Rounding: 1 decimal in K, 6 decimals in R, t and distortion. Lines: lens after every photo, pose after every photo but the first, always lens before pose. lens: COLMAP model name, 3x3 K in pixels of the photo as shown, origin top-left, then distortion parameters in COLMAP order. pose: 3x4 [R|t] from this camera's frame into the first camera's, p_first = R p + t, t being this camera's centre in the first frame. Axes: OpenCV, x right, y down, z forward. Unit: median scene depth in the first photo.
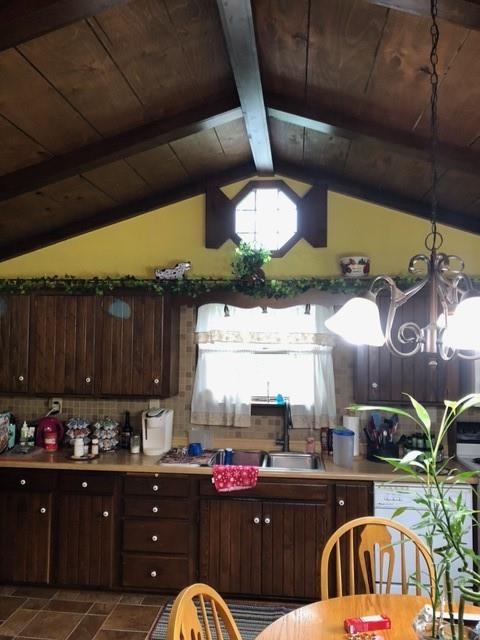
lens RADIAL K [[524.7, 0, 240.0], [0, 524.7, 320.0], [0, 0, 1]] dist [0.032782, -0.002038]
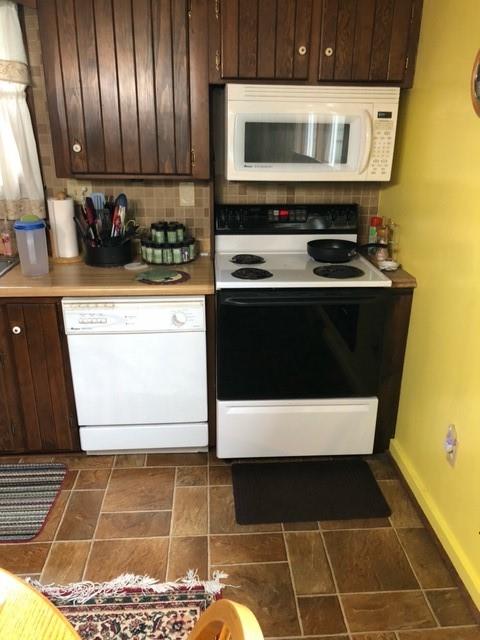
lens RADIAL K [[524.7, 0, 240.0], [0, 524.7, 320.0], [0, 0, 1]] dist [0.032782, -0.002038]
pose [[0.984881, -0.057255, 0.163500, 0.307896], [-0.010223, 0.922951, 0.384783, 0.064427], [-0.172933, -0.380636, 0.908411, 0.298522]]
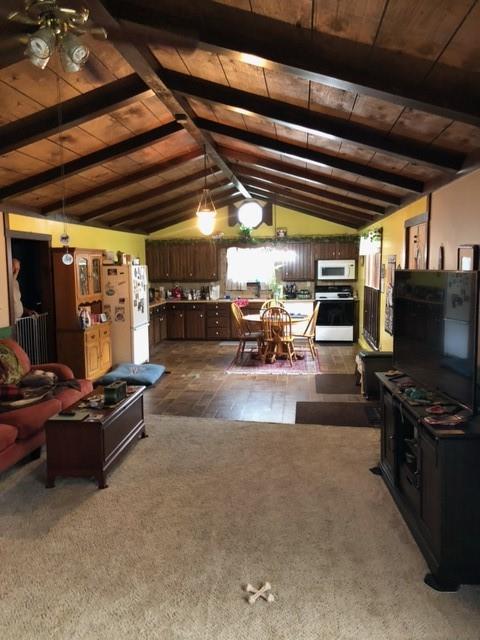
lens RADIAL K [[524.7, 0, 240.0], [0, 524.7, 320.0], [0, 0, 1]] dist [0.032782, -0.002038]
pose [[0.999667, -0.023529, -0.010567, 0.011401], [0.024797, 0.989449, 0.142741, -0.046463], [0.007097, -0.142955, 0.989704, -1.880007]]
